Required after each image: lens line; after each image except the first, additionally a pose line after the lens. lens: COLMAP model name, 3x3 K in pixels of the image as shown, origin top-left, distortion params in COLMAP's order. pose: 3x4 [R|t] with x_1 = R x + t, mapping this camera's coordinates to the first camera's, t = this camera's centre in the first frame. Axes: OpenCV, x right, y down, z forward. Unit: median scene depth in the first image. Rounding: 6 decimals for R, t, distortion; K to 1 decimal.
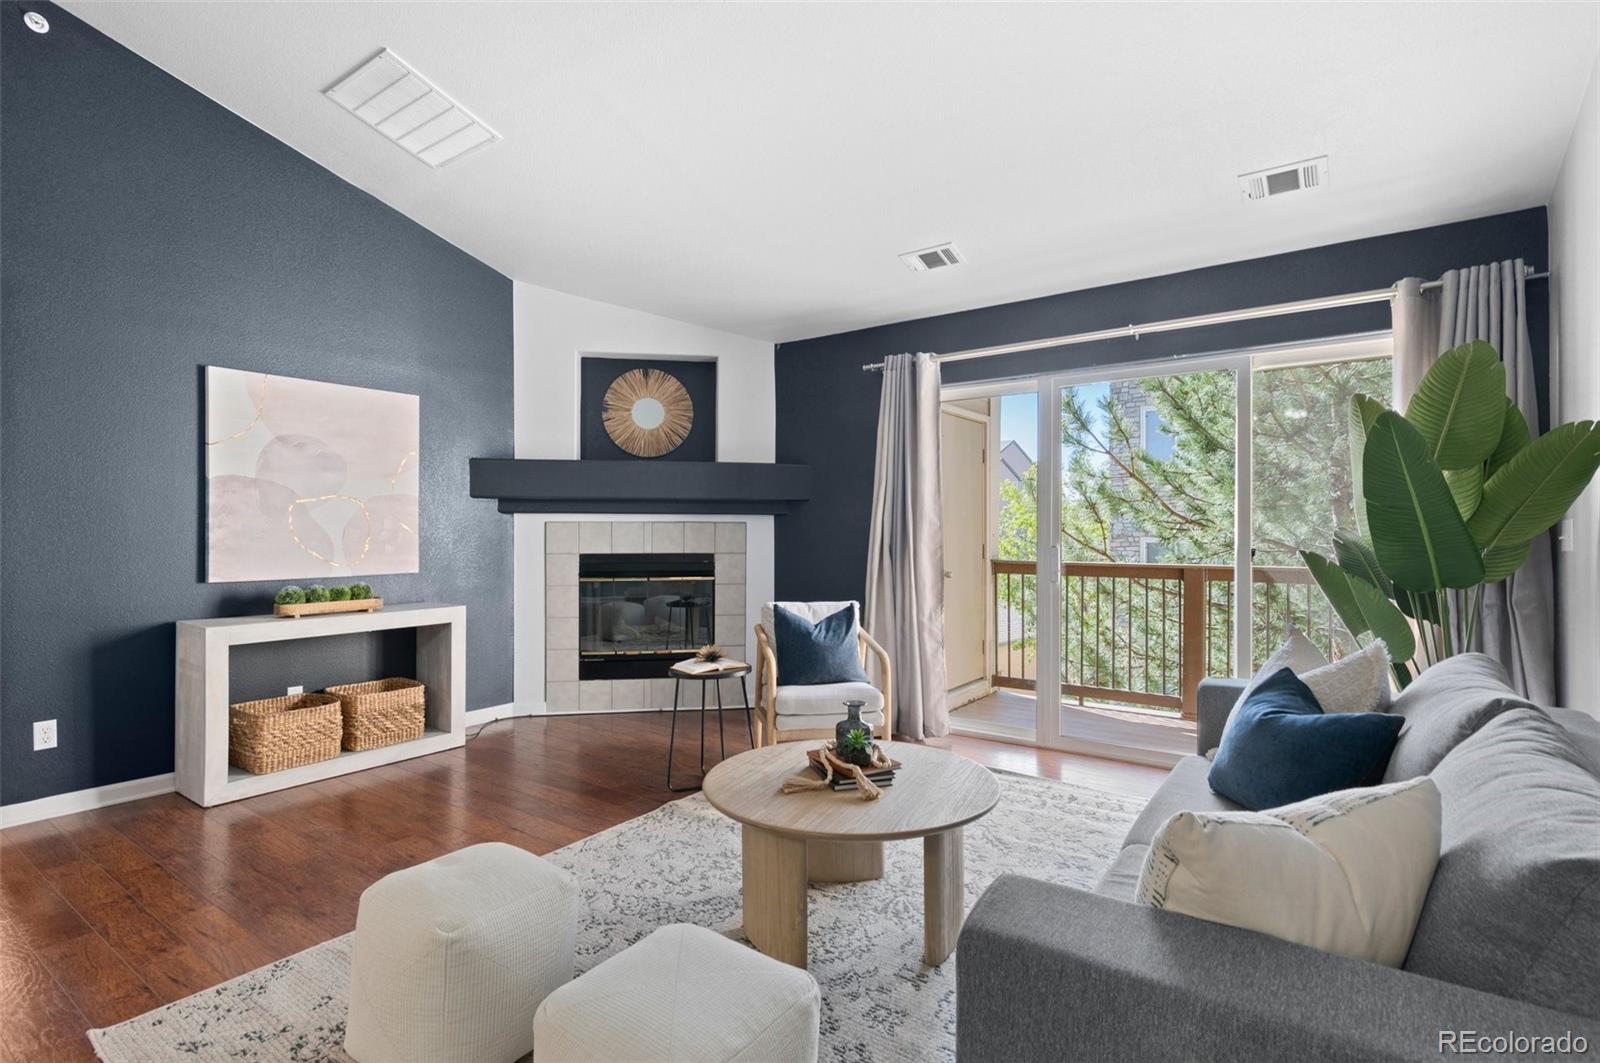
lens RADIAL K [[784.0, 0, 793.8], [0, 784.0, 527.7], [0, 0, 1]] dist [0.002350, -0.002117]
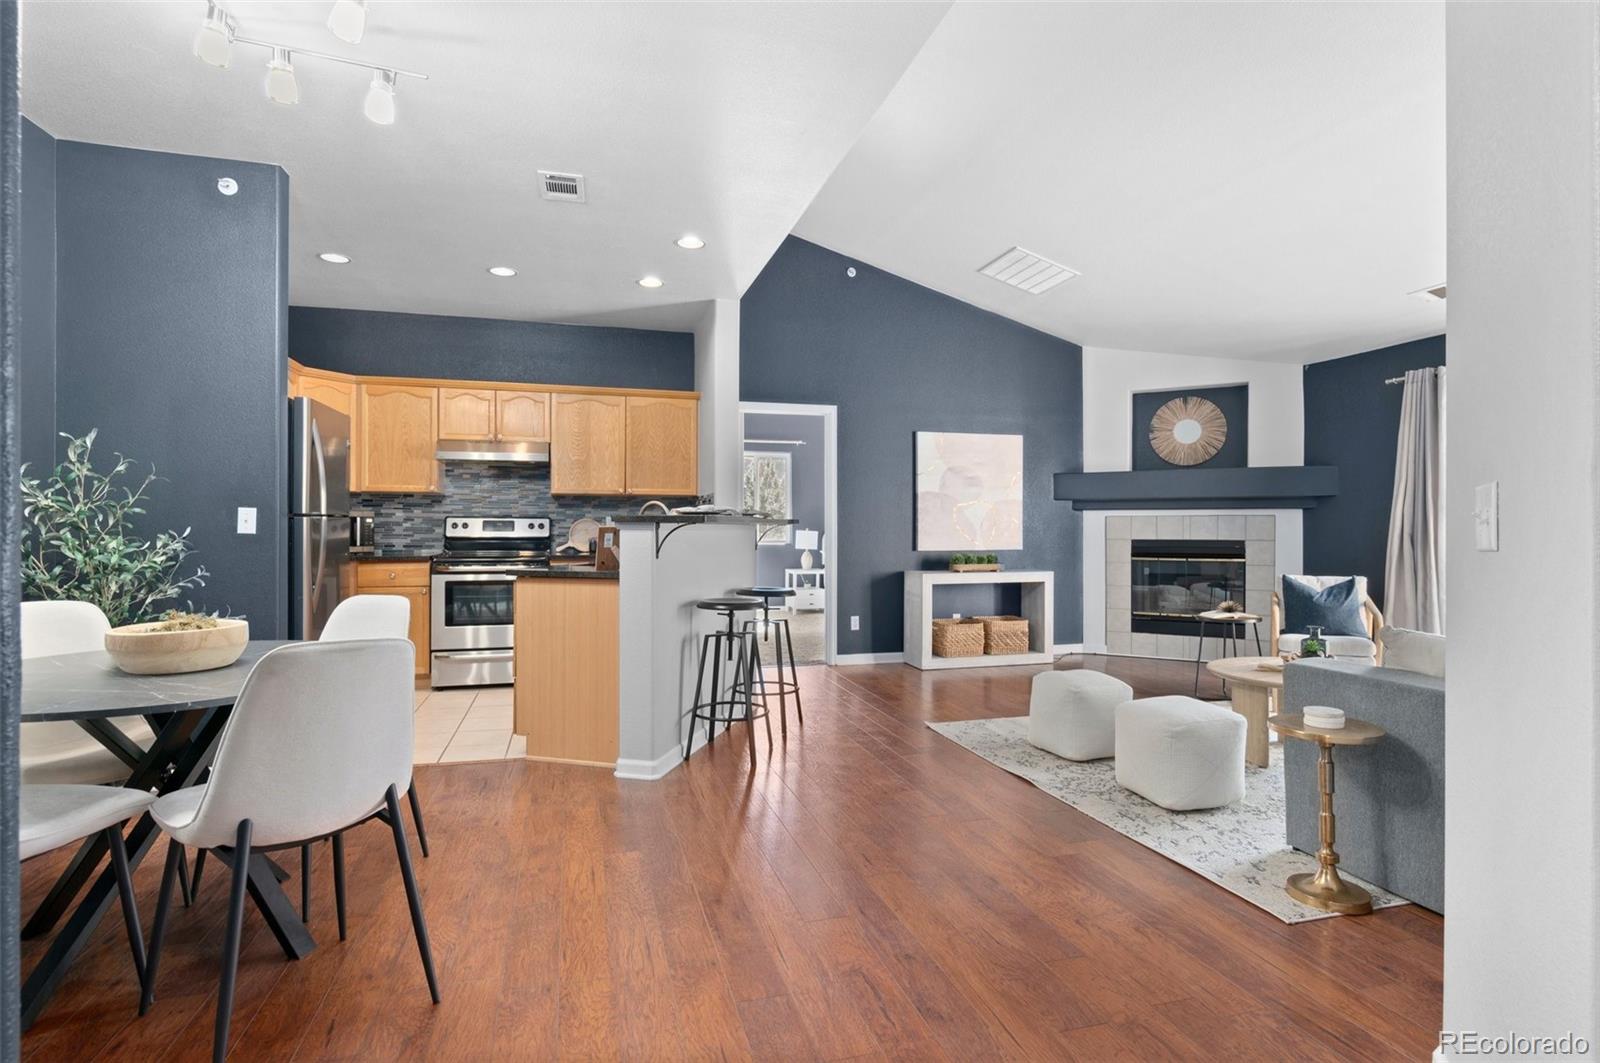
lens RADIAL K [[784.0, 0, 794.4], [0, 784.0, 529.3], [0, 0, 1]] dist [0.002350, -0.002117]
pose [[0.783504, 0.000741, -0.621386, 0.126826], [0.002291, 0.999989, 0.004082, 0.009571], [0.621382, -0.004622, 0.783494, -0.477754]]
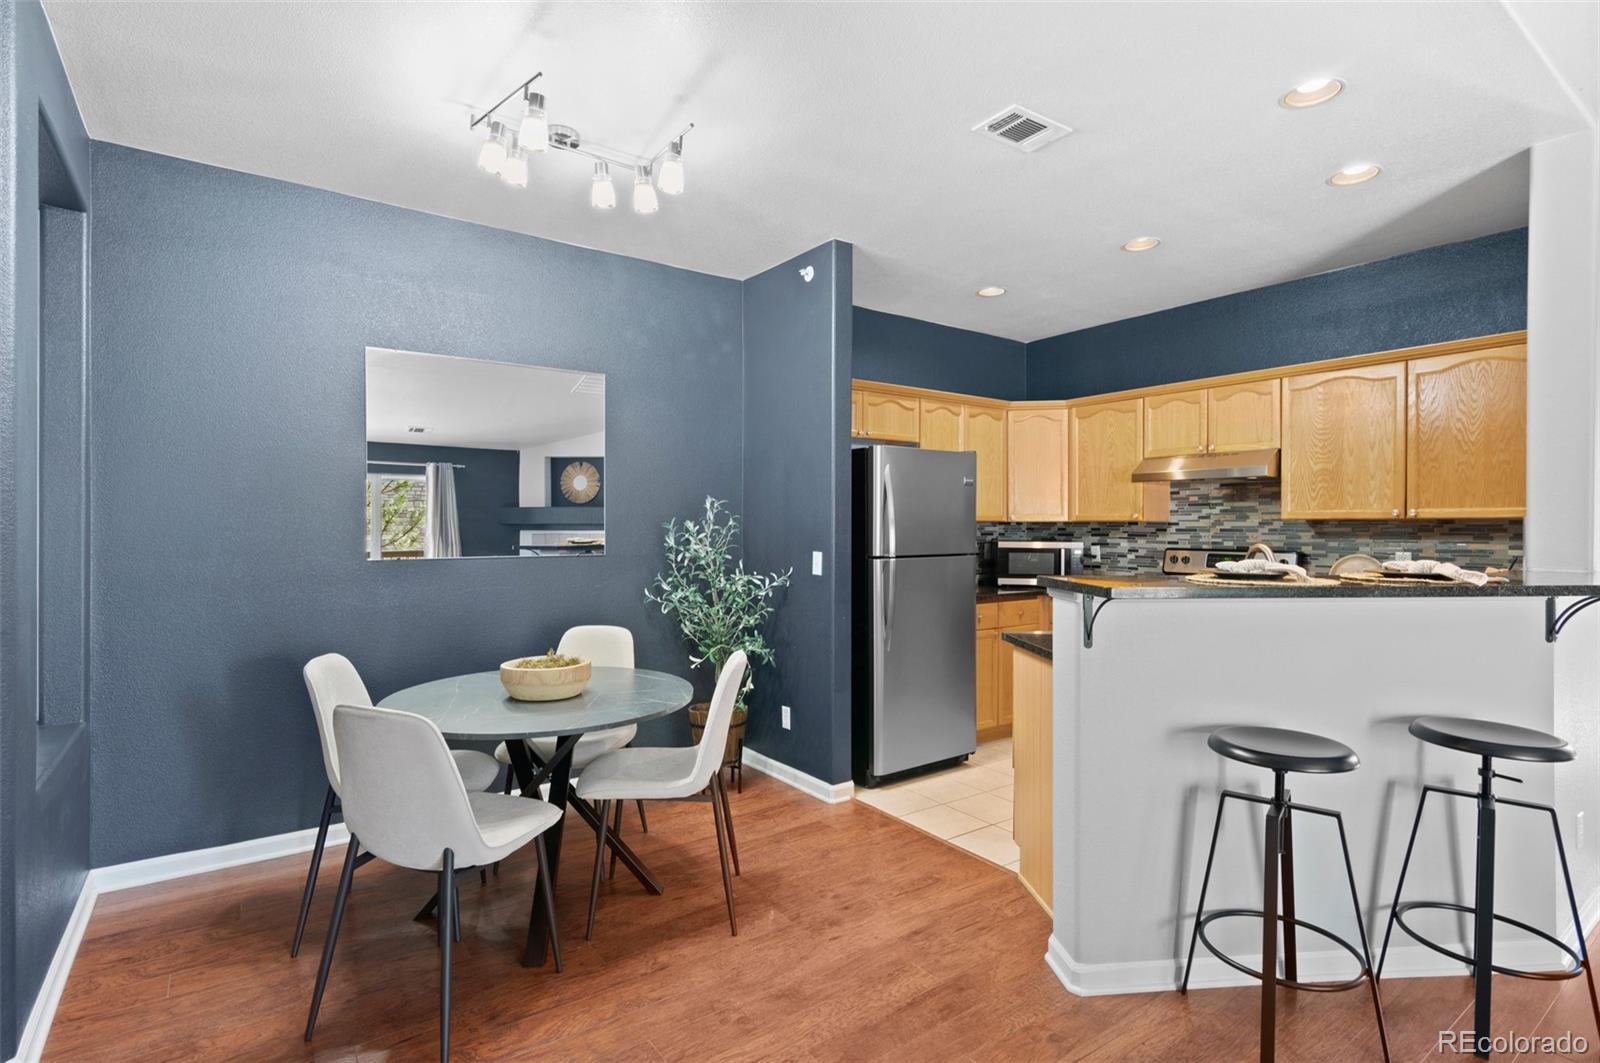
lens RADIAL K [[784.0, 0, 796.2], [0, 784.0, 529.2], [0, 0, 1]] dist [0.002350, -0.002117]
pose [[-0.313380, -0.000972, -0.949627, 0.063323], [0.001480, 0.999998, -0.001512, -0.032644], [0.949627, -0.001879, -0.313378, 0.029091]]
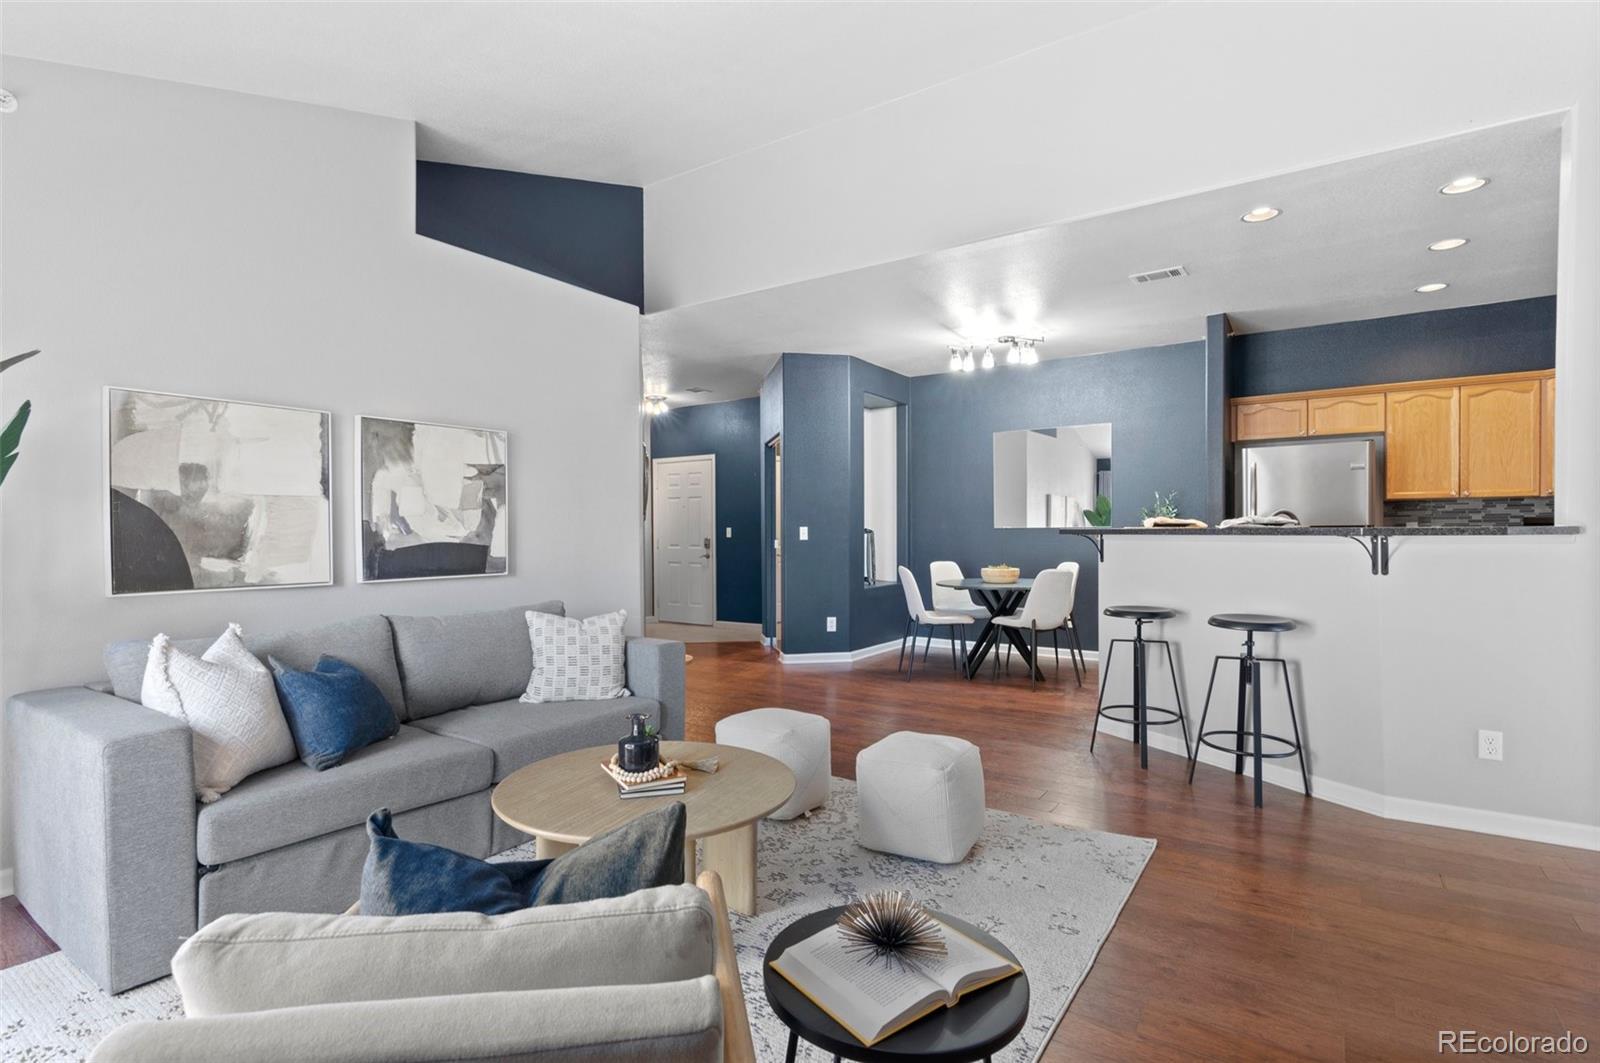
lens RADIAL K [[784.0, 0, 795.2], [0, 784.0, 538.9], [0, 0, 1]] dist [0.002350, -0.002117]
pose [[-0.999674, 0.004270, -0.025162, -0.047756], [0.004080, 0.999963, 0.007598, 0.002530], [0.025193, 0.007493, -0.999655, 1.038854]]
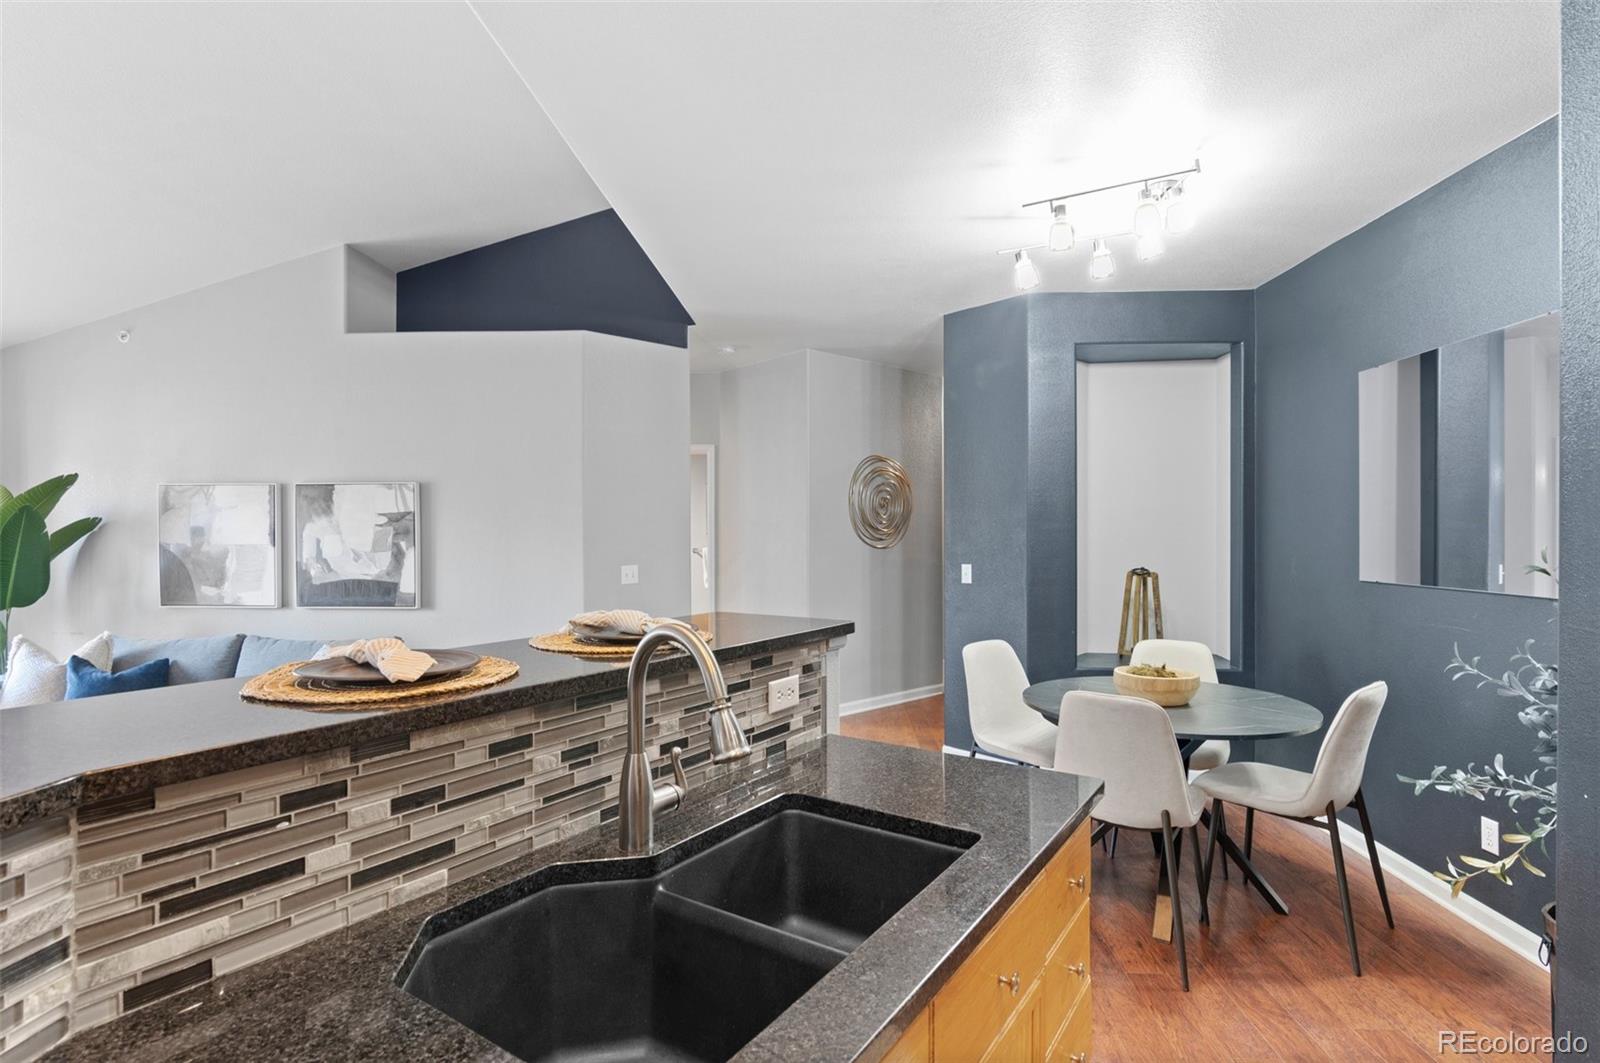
lens RADIAL K [[784.0, 0, 792.7], [0, 784.0, 533.3], [0, 0, 1]] dist [0.002350, -0.002117]
pose [[-0.535971, -0.003718, 0.844228, -0.847579], [-0.002750, 0.999993, 0.002658, -0.051800], [-0.844232, -0.000897, -0.535977, 0.279384]]
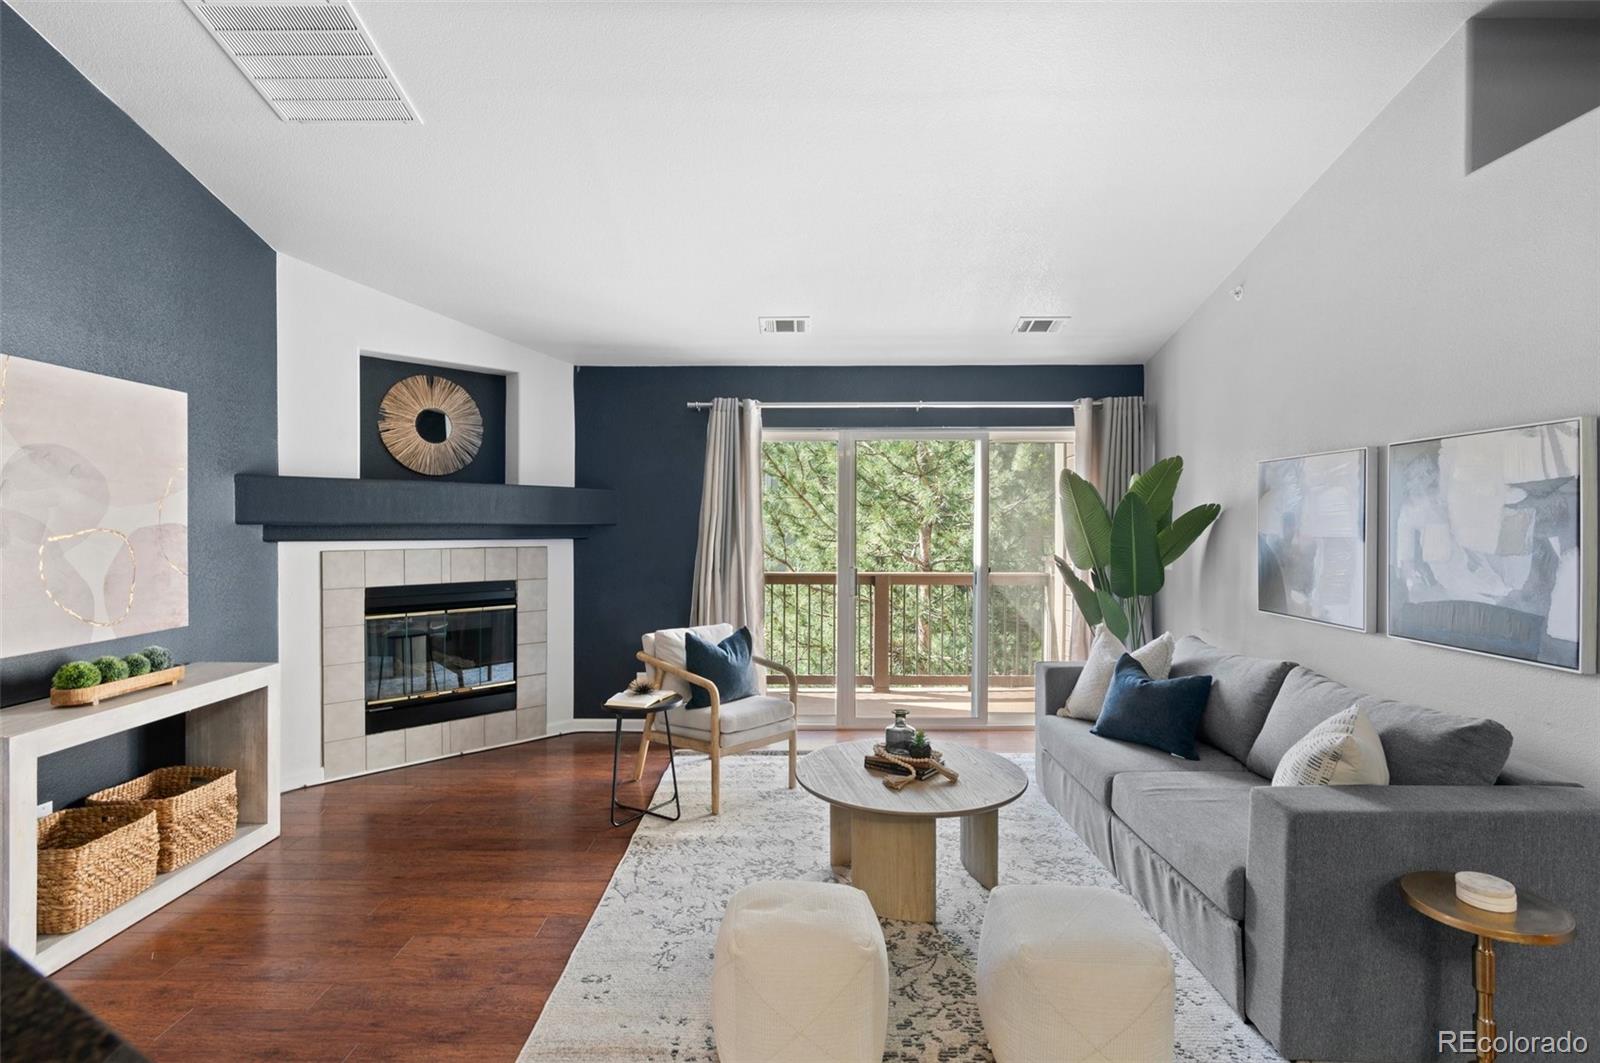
lens RADIAL K [[784.0, 0, 794.7], [0, 784.0, 531.6], [0, 0, 1]] dist [0.002350, -0.002117]
pose [[0.811906, -0.004391, 0.583771, -0.430138], [-0.004354, 0.999898, 0.013577, -0.045464], [-0.583772, -0.013565, 0.811805, 0.038293]]
